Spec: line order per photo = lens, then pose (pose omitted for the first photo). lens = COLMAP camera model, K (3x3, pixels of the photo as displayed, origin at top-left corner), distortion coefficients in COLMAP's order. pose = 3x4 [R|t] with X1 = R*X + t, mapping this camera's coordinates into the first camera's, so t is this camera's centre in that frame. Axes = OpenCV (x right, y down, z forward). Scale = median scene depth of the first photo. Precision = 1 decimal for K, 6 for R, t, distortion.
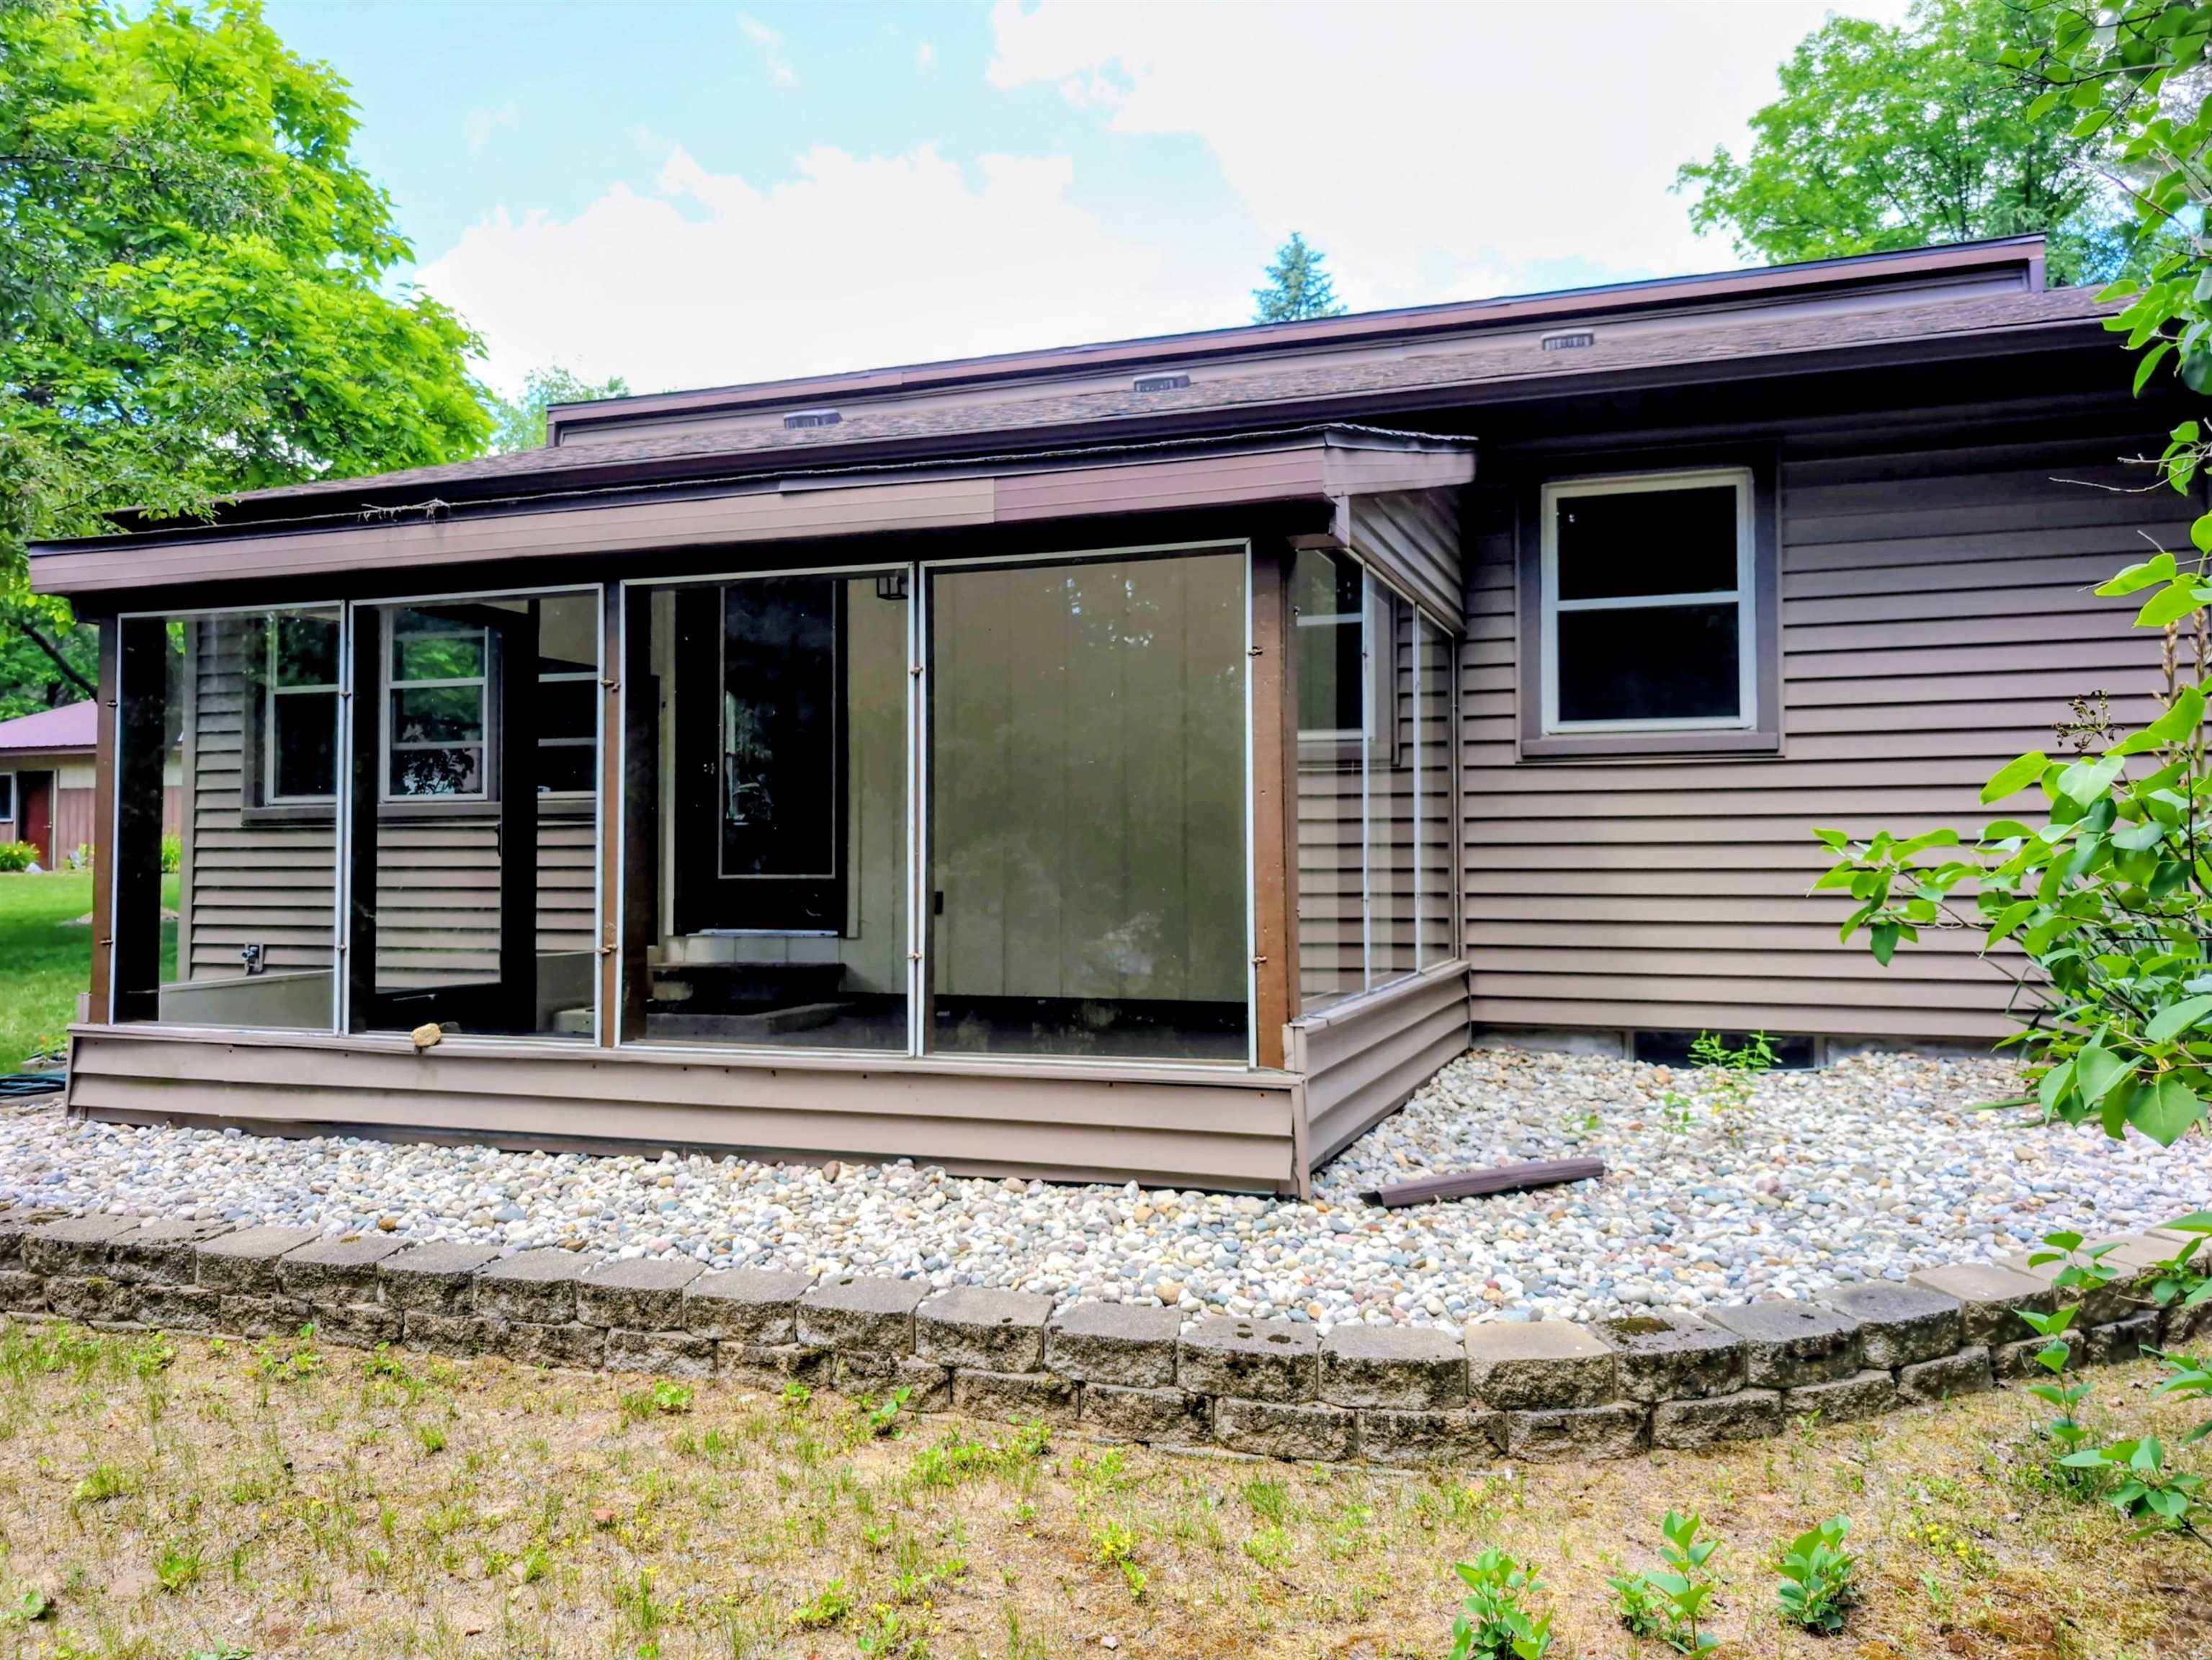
lens RADIAL K [[1659.3, 0, 1106.0], [0, 1659.3, 830.0], [0, 0, 1]] dist [0.010643, 0.003076]
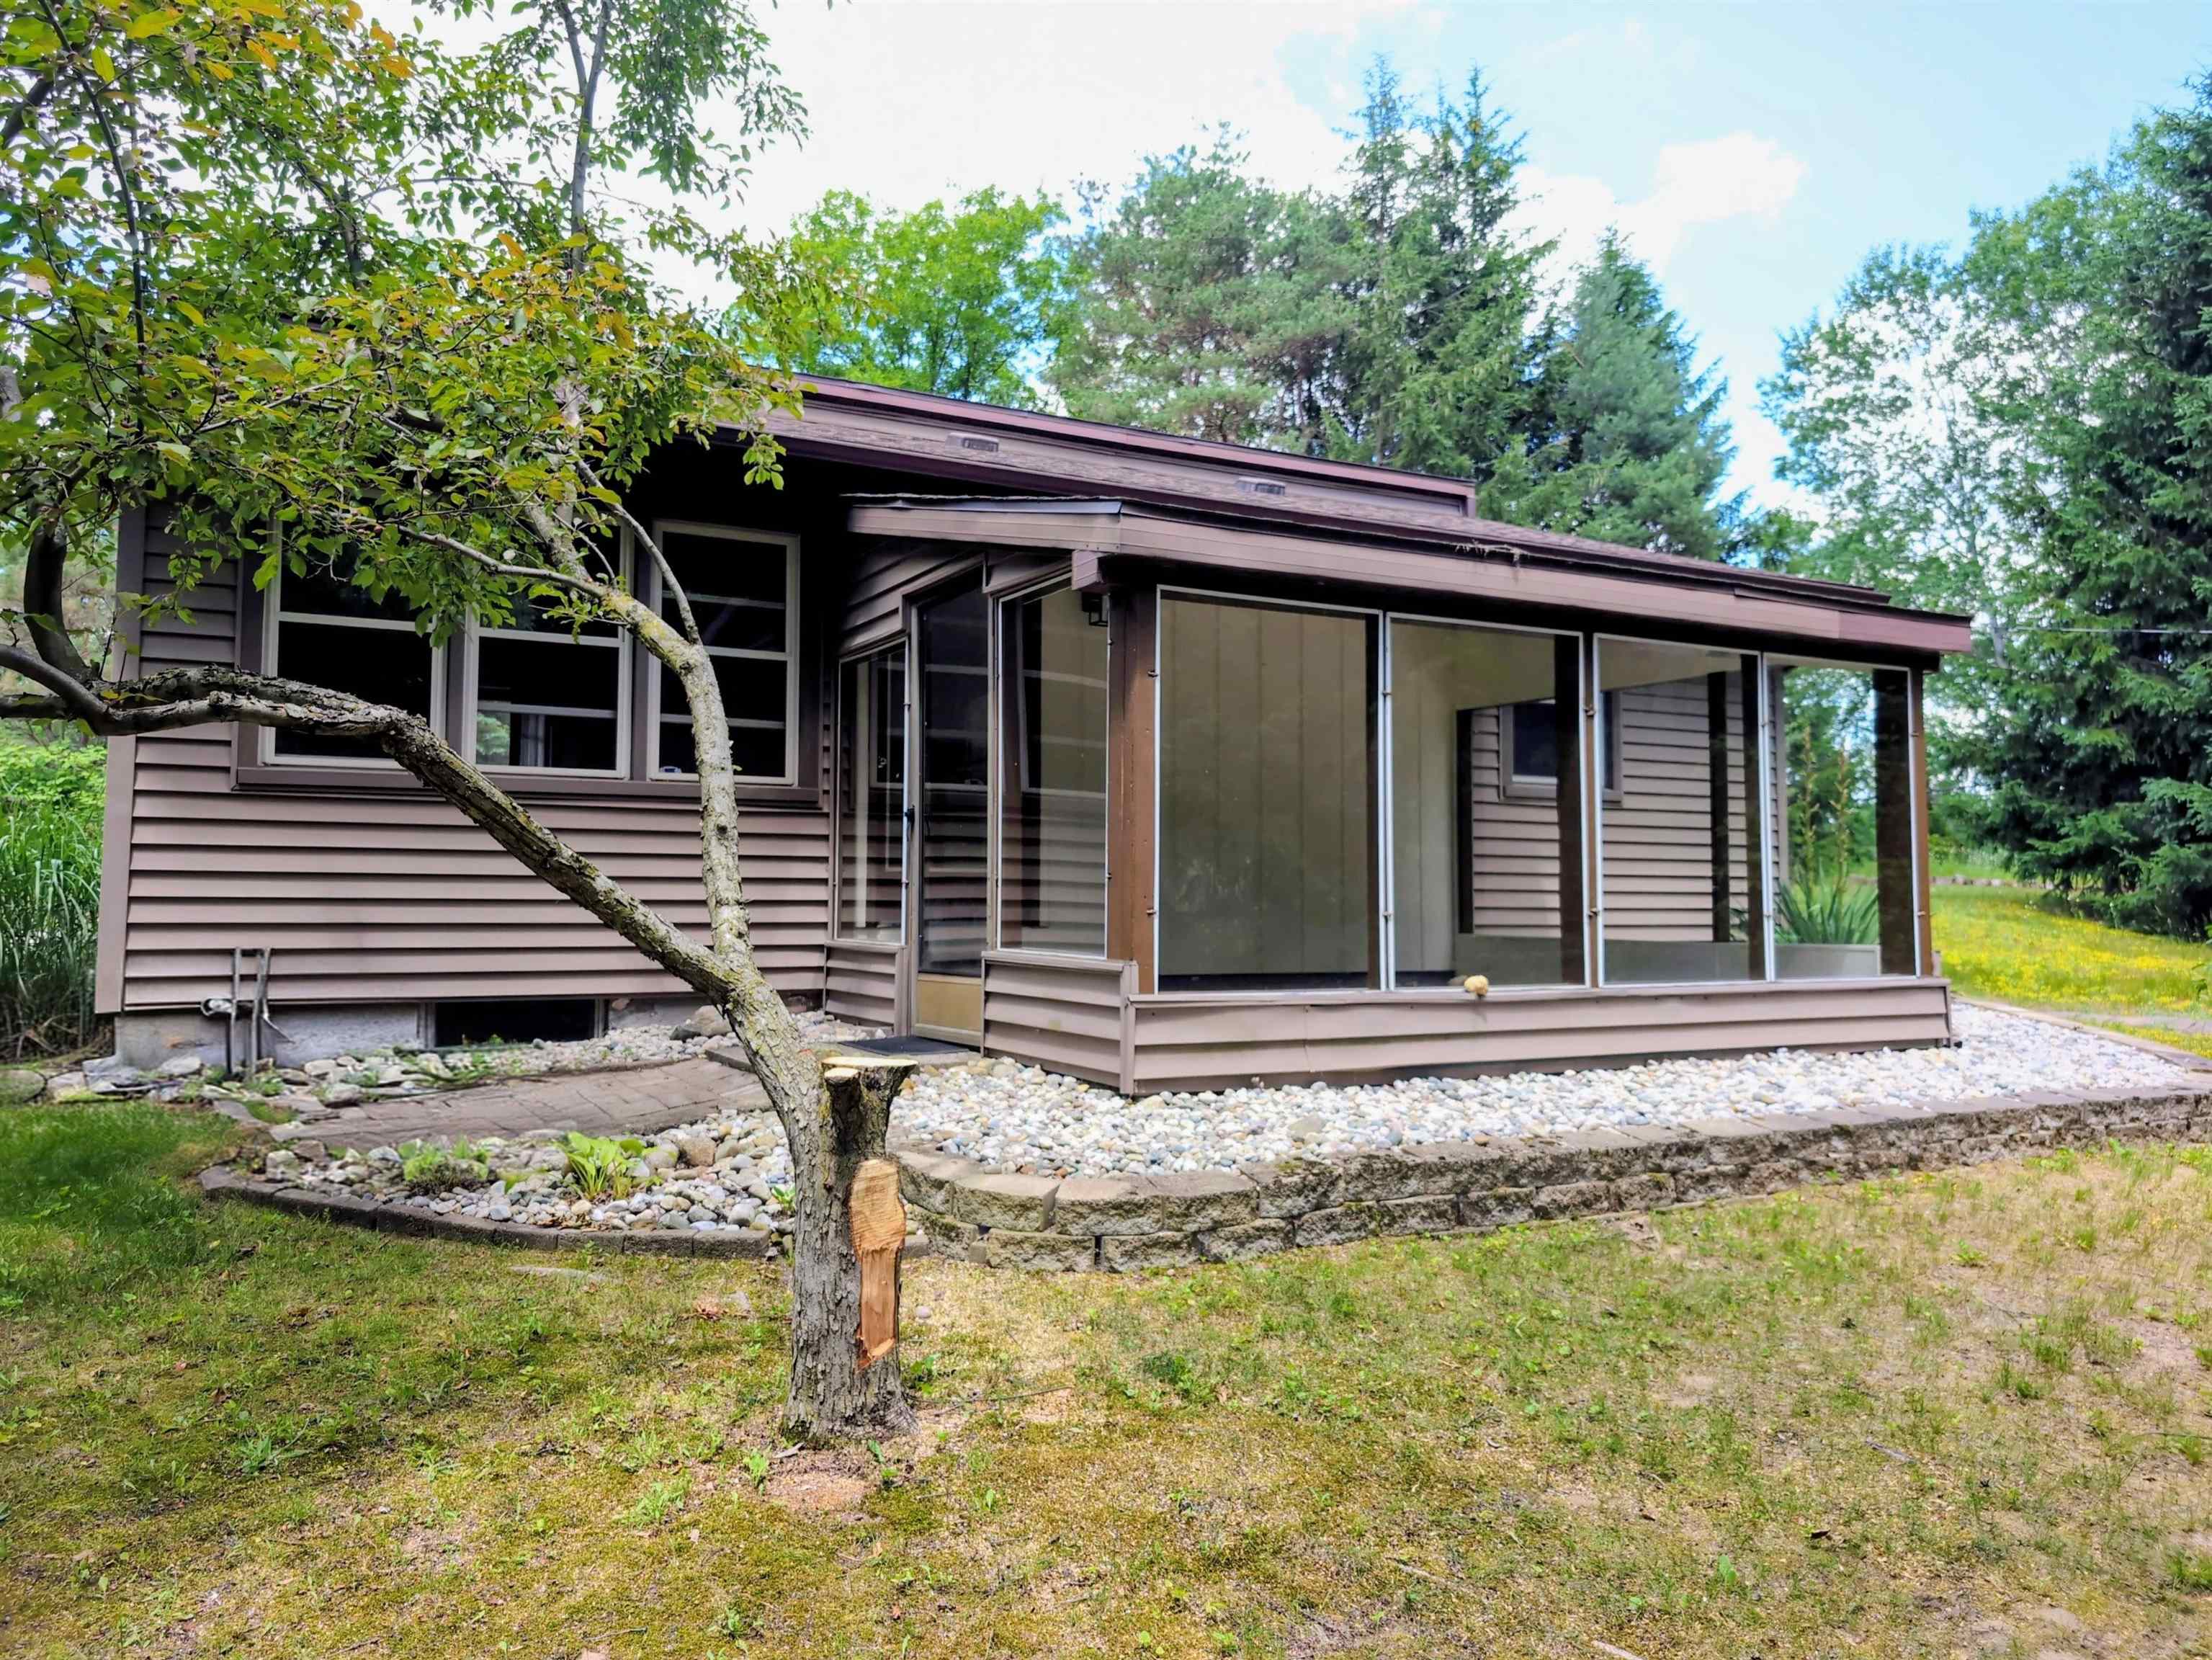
lens RADIAL K [[1627.3, 0, 1110.8], [0, 1627.3, 805.7], [0, 0, 1]] dist [0.011573, 0.000500]
pose [[0.660959, 0.051029, 0.748685, -1.671354], [-0.025348, 0.998634, -0.045687, 0.061615], [-0.749994, 0.011219, 0.661349, 0.479447]]
